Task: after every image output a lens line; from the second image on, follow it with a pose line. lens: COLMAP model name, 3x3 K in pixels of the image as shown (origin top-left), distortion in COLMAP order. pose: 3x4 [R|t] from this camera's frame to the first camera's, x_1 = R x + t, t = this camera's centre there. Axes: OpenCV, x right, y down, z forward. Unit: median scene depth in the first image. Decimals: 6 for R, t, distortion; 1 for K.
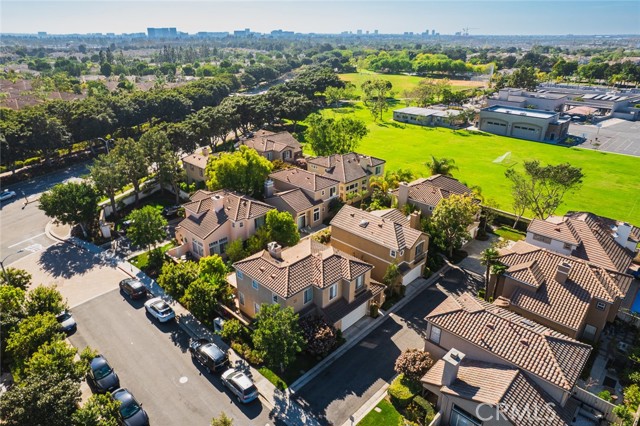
lens RADIAL K [[405.4, 0, 312.8], [0, 405.4, 214.2], [0, 0, 1]] dist [-0.070379, 0.070218]
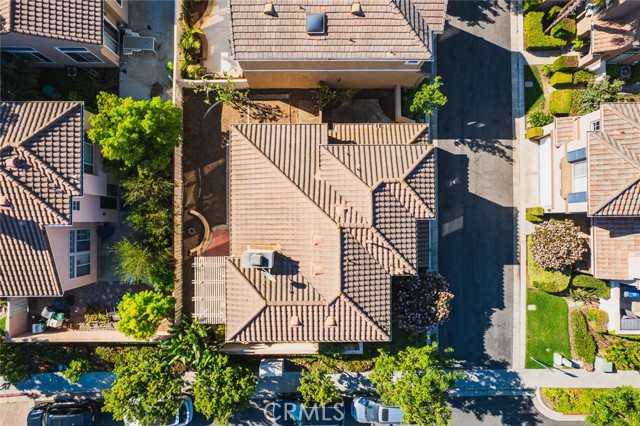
lens RADIAL K [[402.4, 0, 317.9], [0, 402.4, 215.7], [0, 0, 1]] dist [-0.063663, 0.056191]
pose [[0.706662, -0.707356, 0.016641, -0.014162], [0.285587, 0.306667, 0.907962, -0.230189], [-0.647355, -0.636870, 0.418721, 0.570539]]
